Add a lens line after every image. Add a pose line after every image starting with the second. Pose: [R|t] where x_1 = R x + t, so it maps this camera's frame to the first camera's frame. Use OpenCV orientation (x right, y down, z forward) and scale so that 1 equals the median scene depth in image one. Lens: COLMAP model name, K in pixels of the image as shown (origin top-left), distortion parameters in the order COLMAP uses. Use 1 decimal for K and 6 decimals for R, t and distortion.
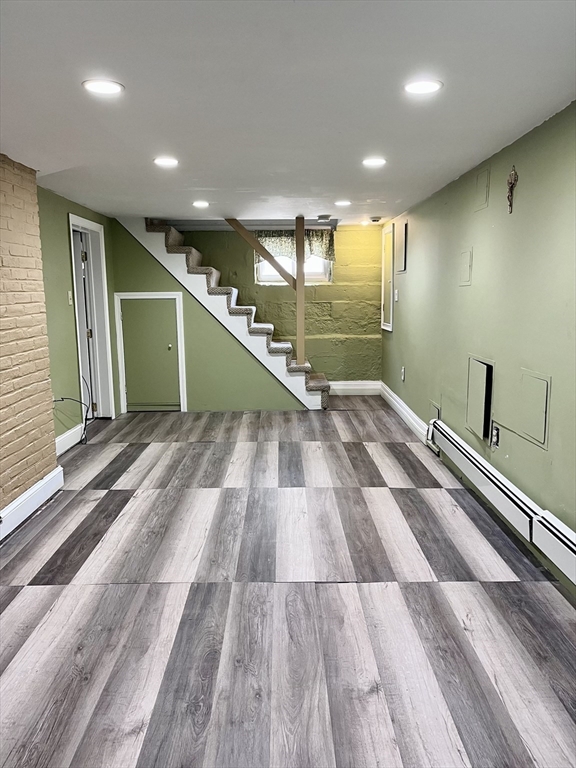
lens RADIAL K [[577.9, 0, 287.3], [0, 577.9, 380.7], [0, 0, 1]] dist [0.005472, -0.000205]
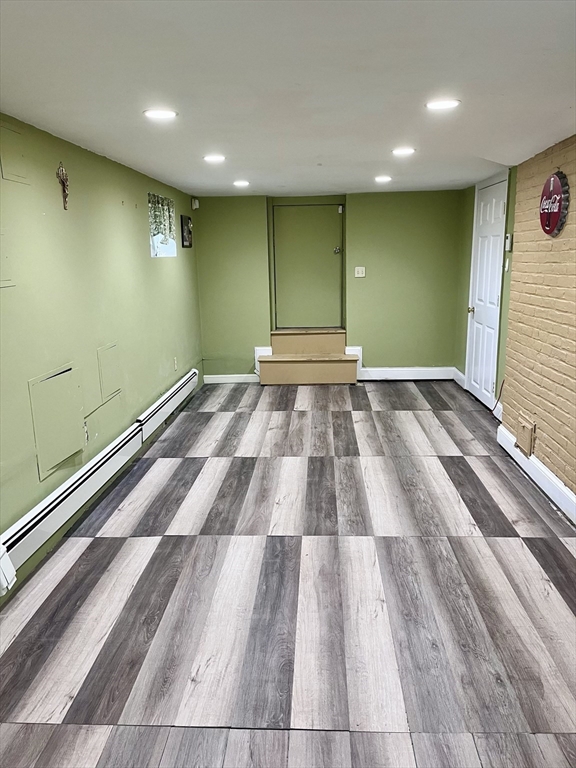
lens RADIAL K [[577.9, 0, 287.3], [0, 577.9, 388.4], [0, 0, 1]] dist [0.005472, -0.000205]
pose [[-0.997317, 0.011820, 0.072237, -0.063762], [0.037626, 0.929296, 0.367413, -0.335114], [-0.062787, 0.369145, -0.927248, 1.910086]]
